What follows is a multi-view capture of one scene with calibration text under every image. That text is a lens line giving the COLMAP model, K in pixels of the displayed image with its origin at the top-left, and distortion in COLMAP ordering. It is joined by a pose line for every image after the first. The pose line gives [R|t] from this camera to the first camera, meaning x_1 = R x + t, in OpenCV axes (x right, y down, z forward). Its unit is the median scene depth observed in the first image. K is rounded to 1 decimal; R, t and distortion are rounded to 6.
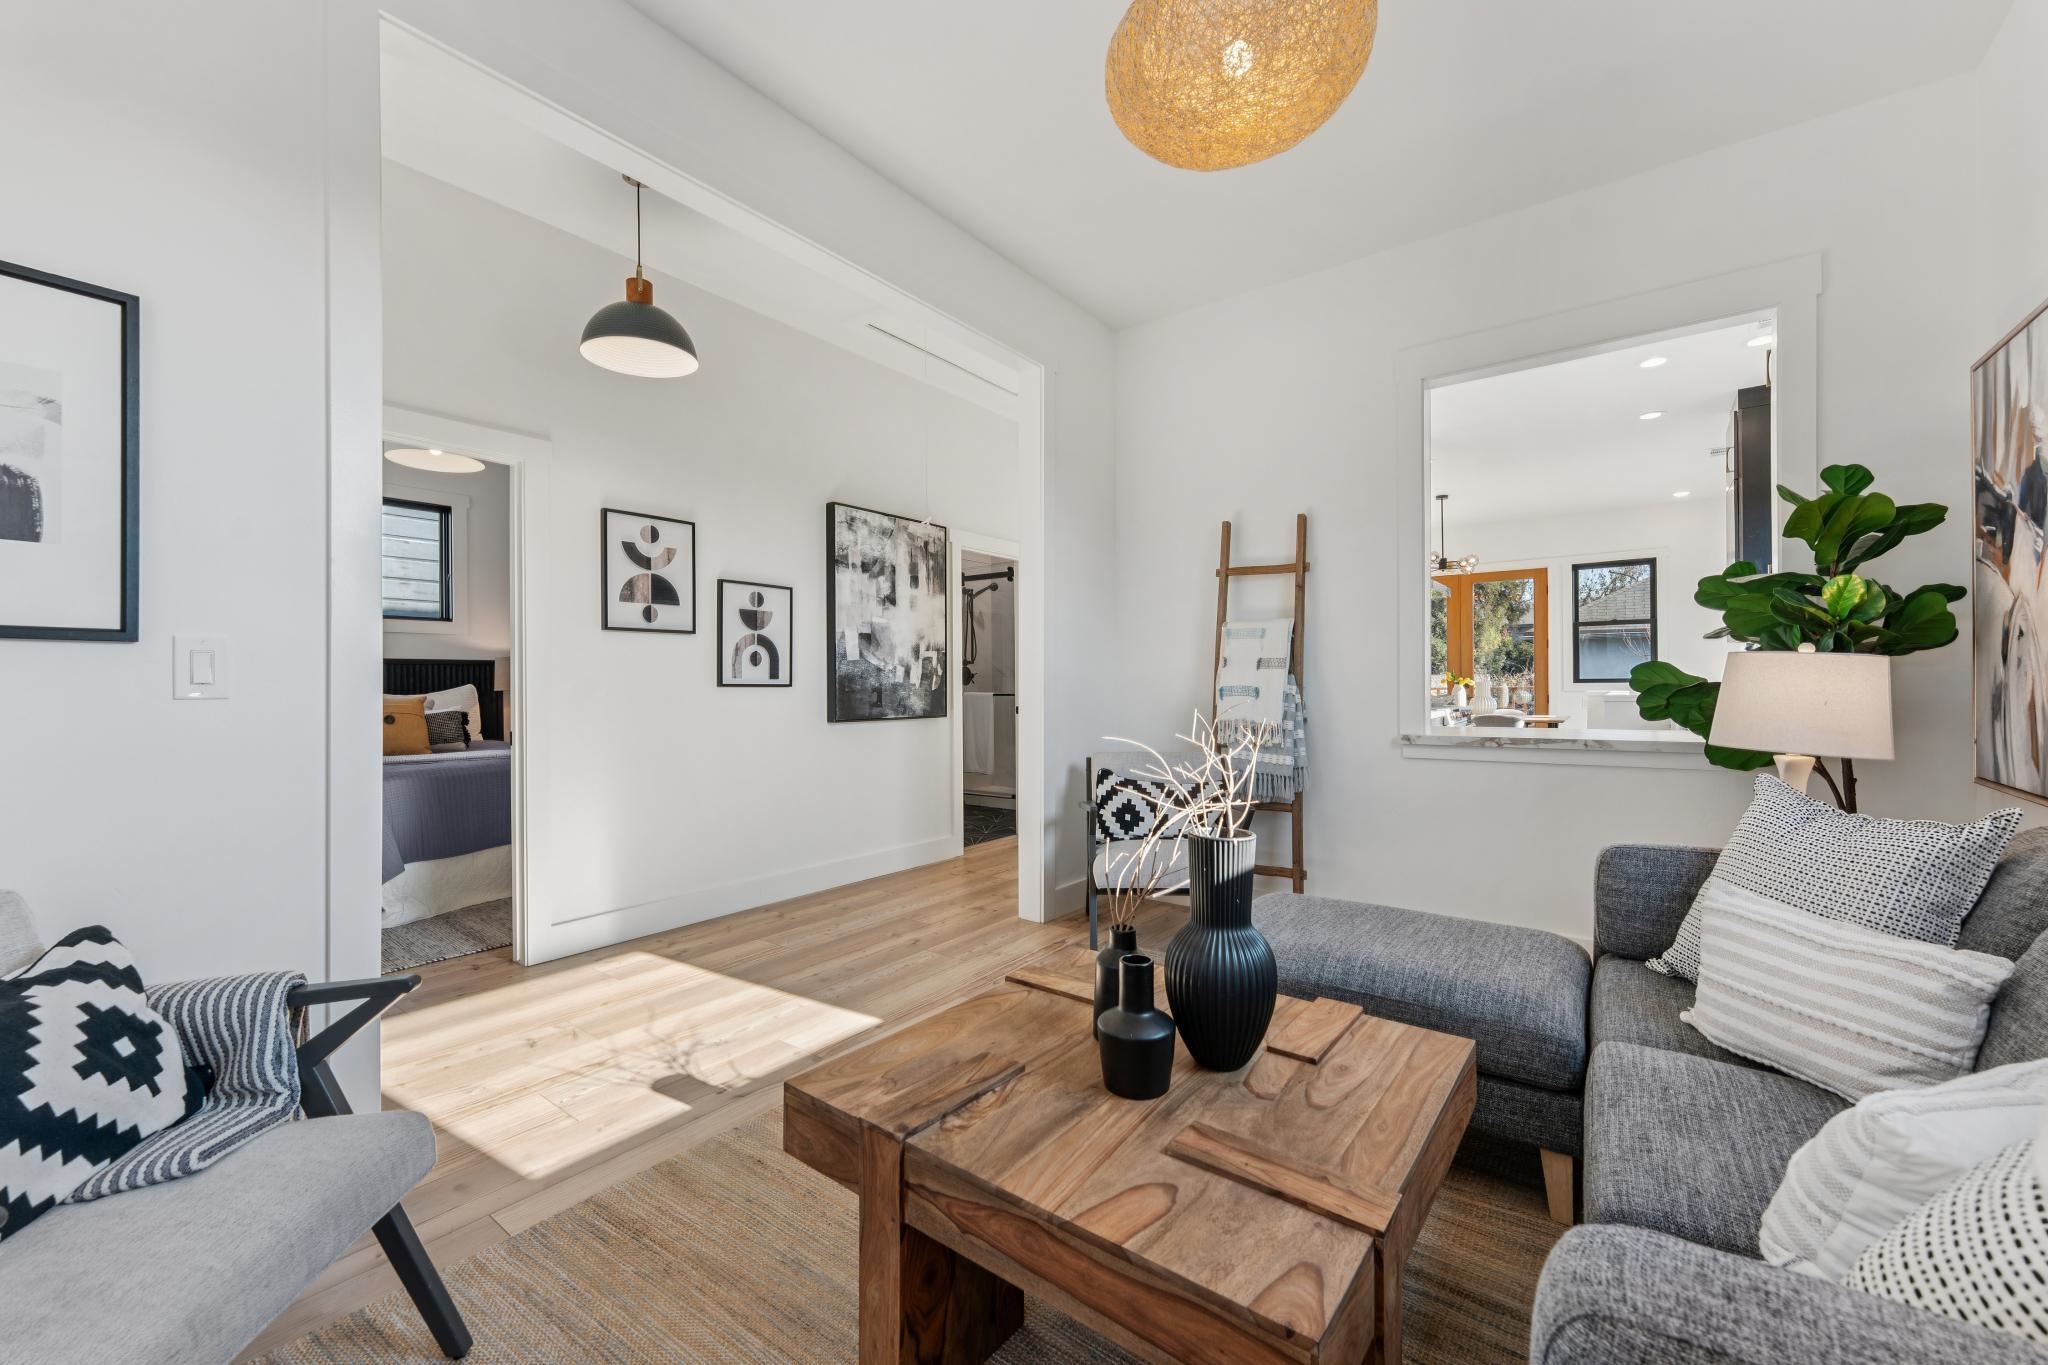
lens RADIAL K [[808.7, 0, 1028.9], [0, 808.7, 680.2], [0, 0, 1]] dist [-0.001512, 0.000379]
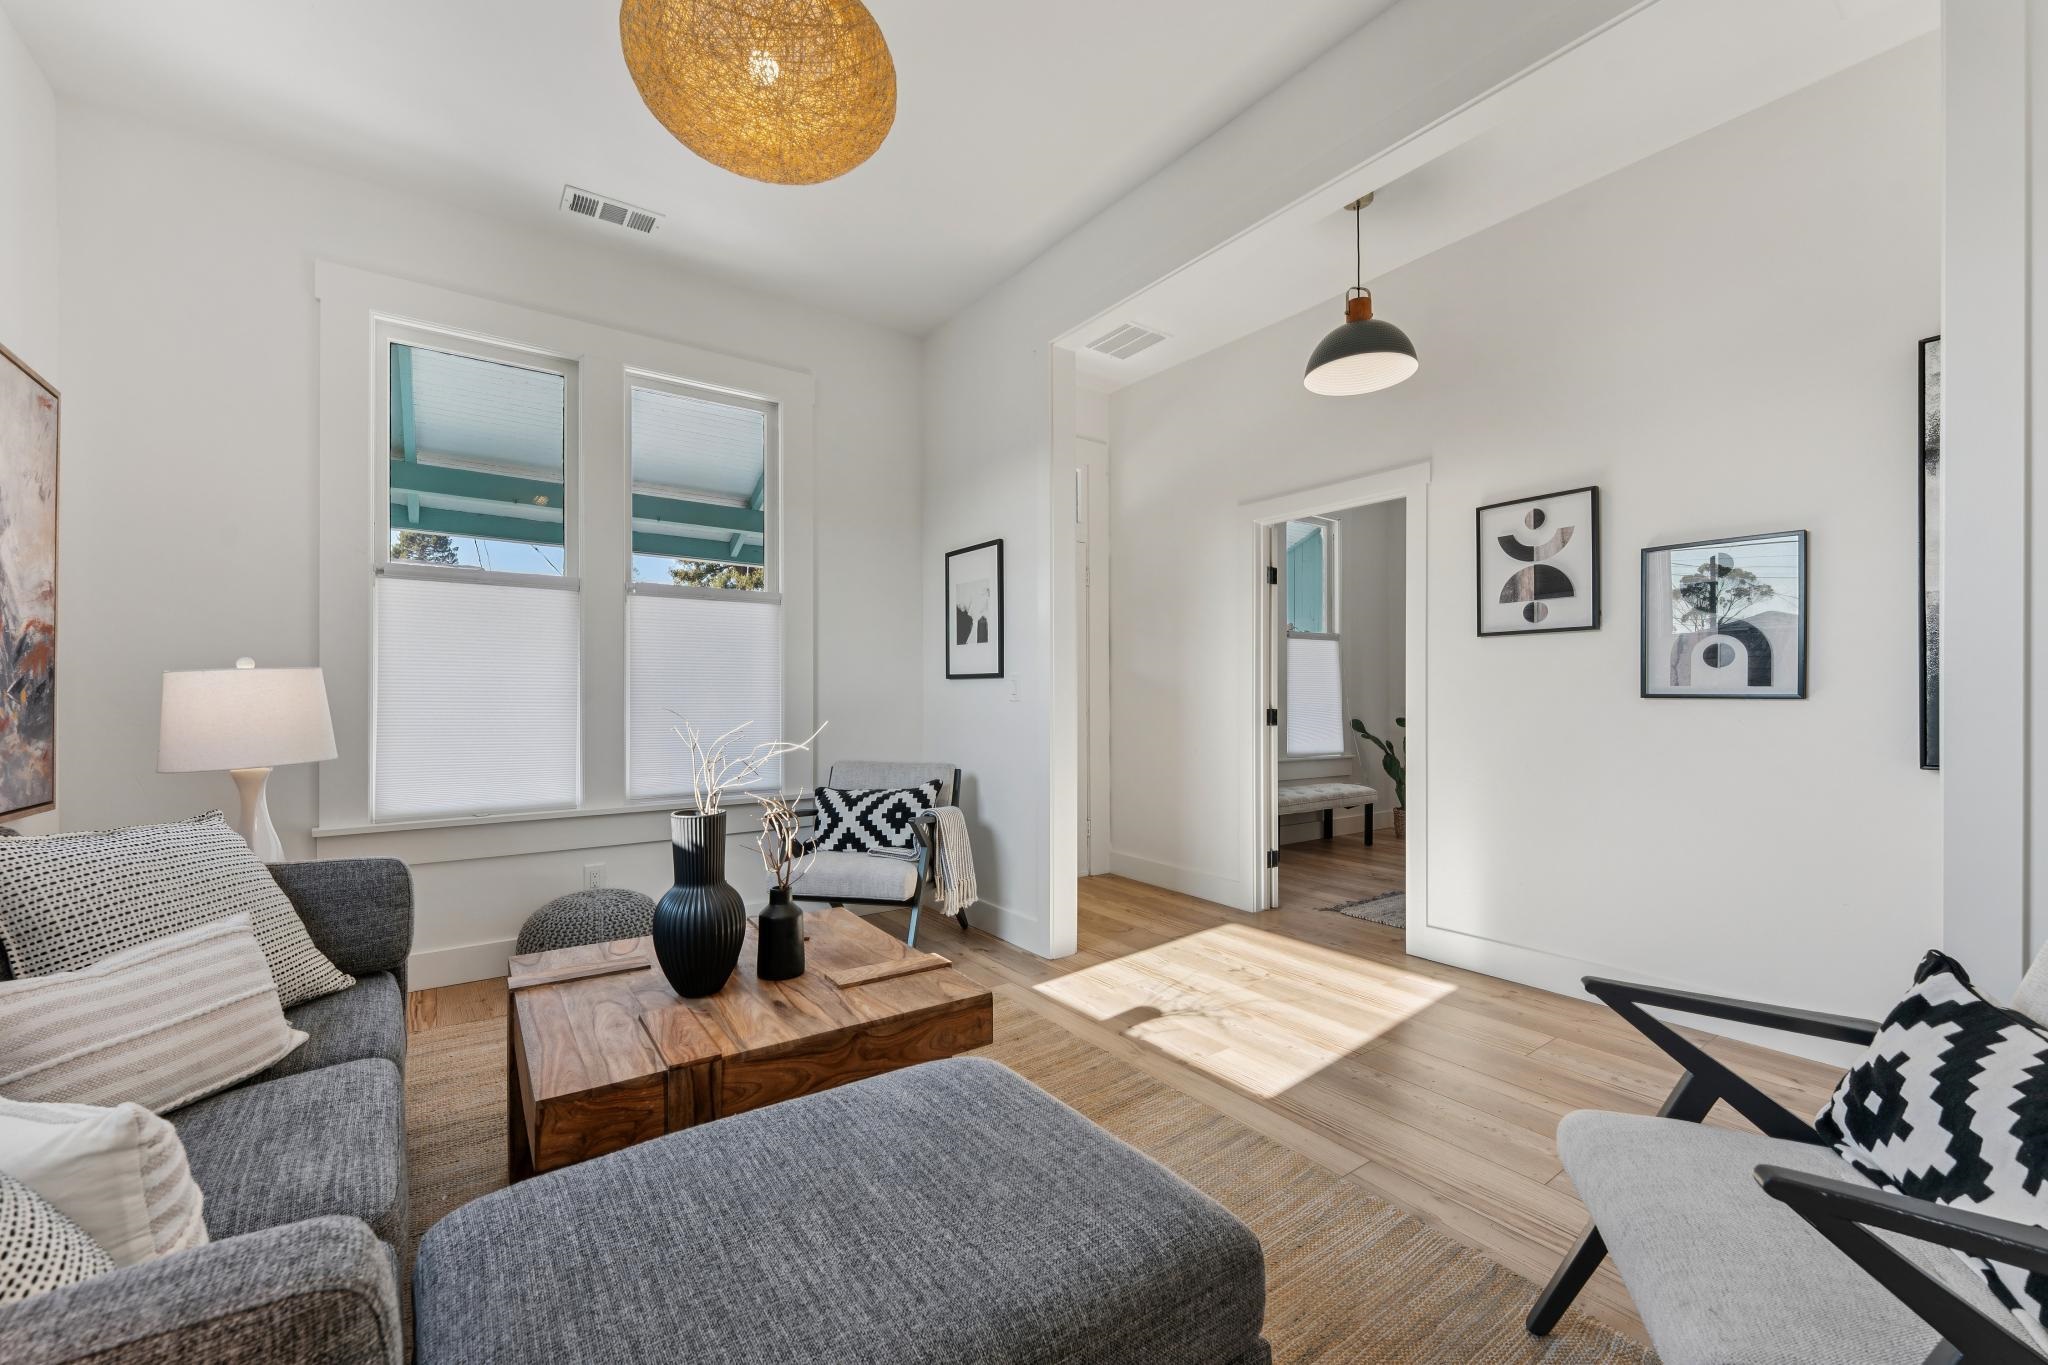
lens RADIAL K [[834.0, 0, 1032.8], [0, 834.0, 692.3], [0, 0, 1]] dist [0.001771, -0.001869]
pose [[-0.302416, -0.000696, -0.953176, 0.541706], [0.006714, 0.999973, -0.002860, 0.001518], [0.953152, -0.007265, -0.302403, 0.772865]]
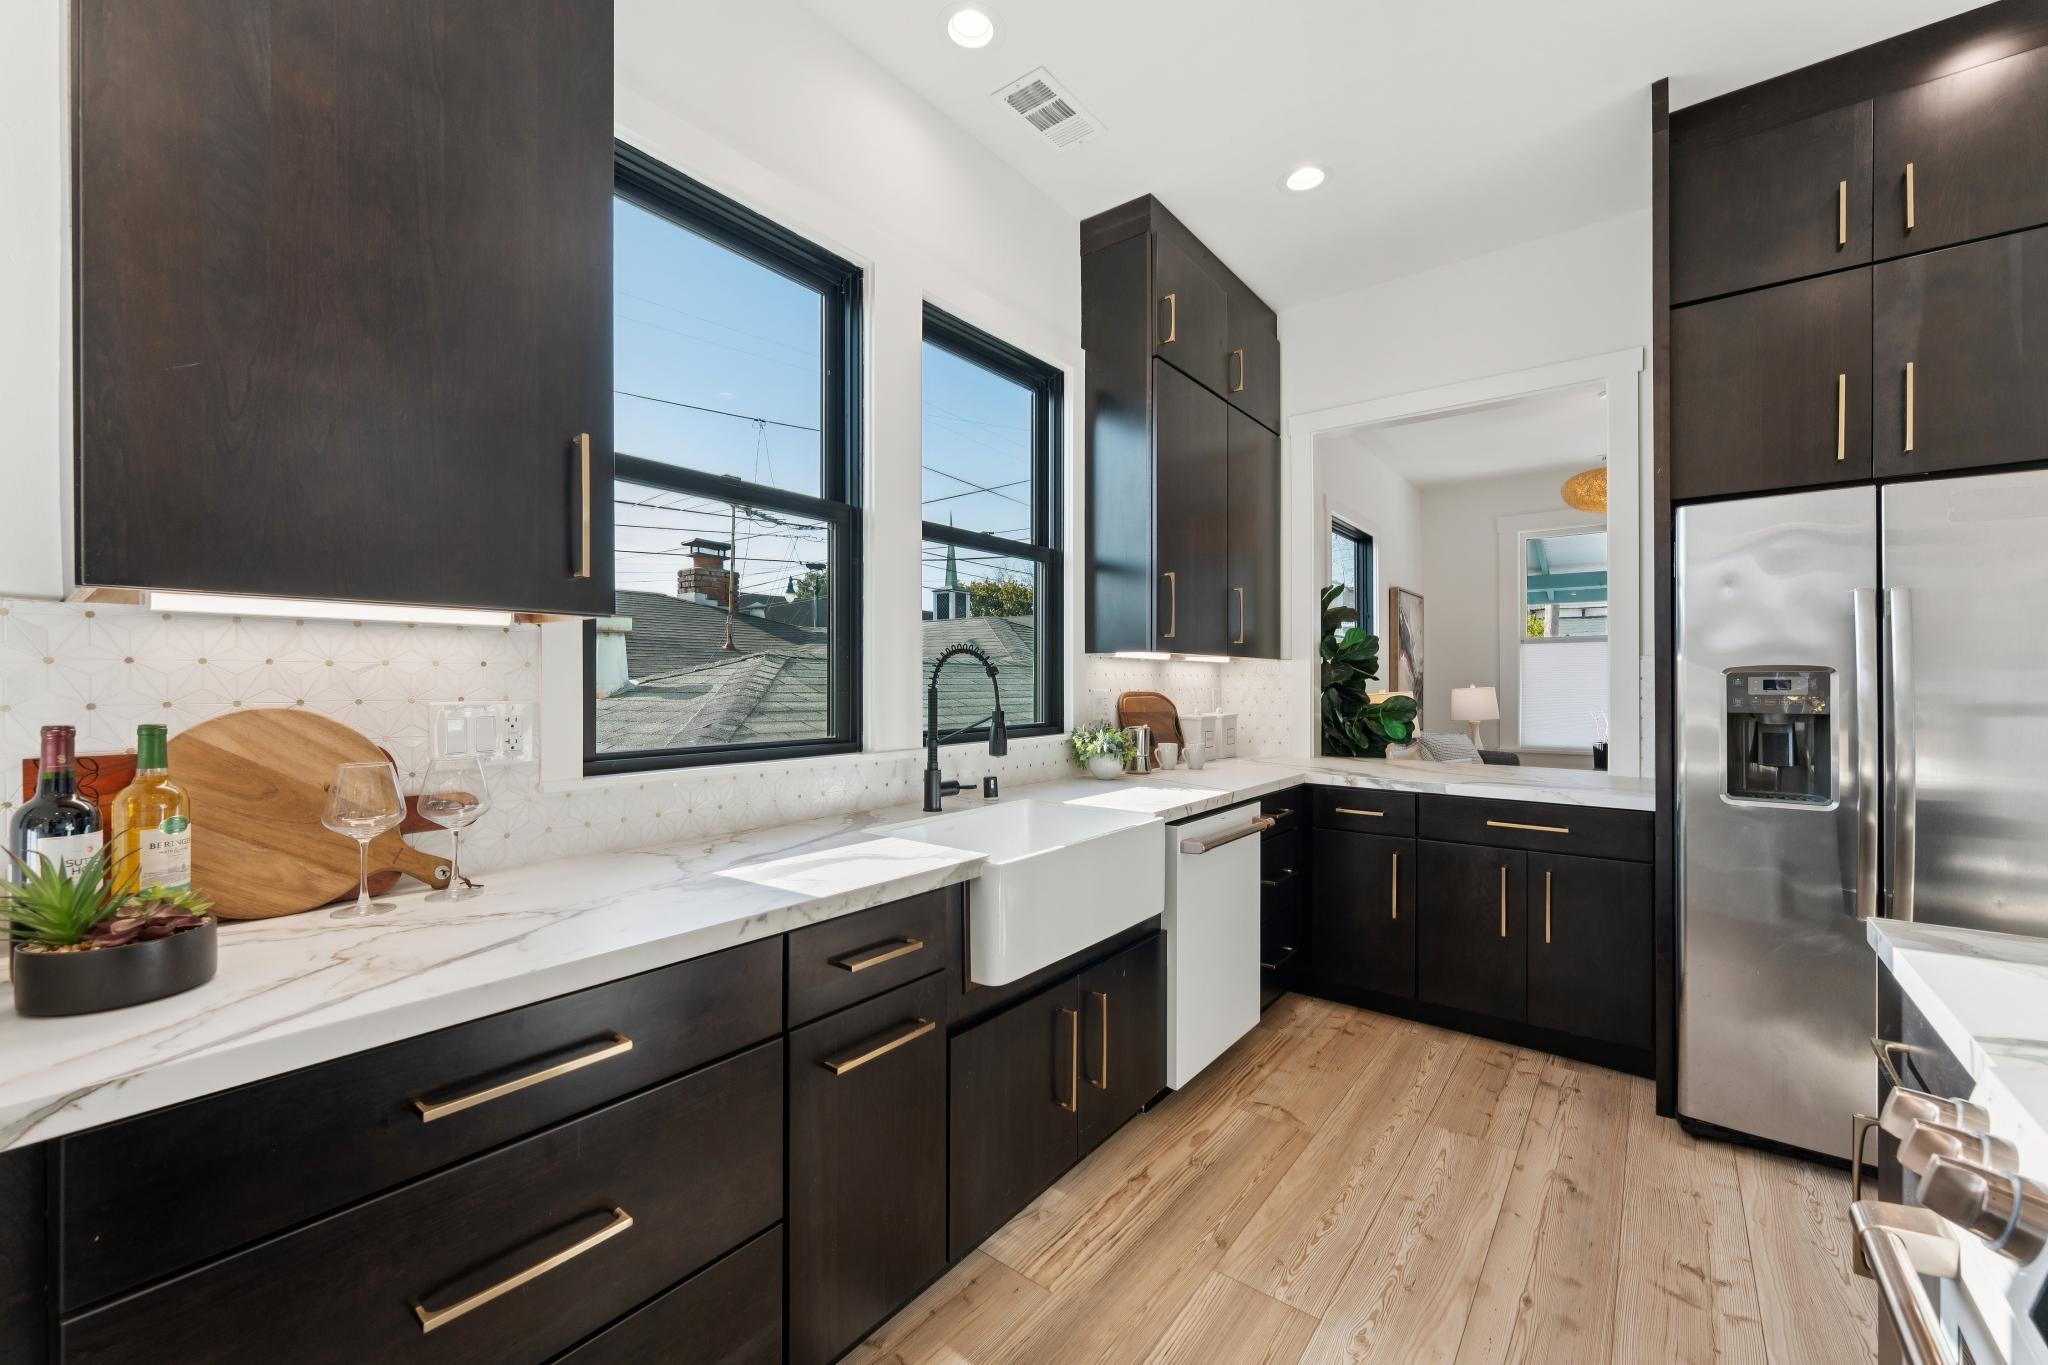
lens RADIAL K [[808.7, 0, 1036.6], [0, 808.7, 679.6], [0, 0, 1]] dist [-0.001512, 0.000379]
pose [[-0.999925, 0.008015, 0.009254, 1.074215], [0.007961, 0.999951, -0.005914, -0.035571], [-0.009301, -0.005840, -0.999940, 1.821942]]
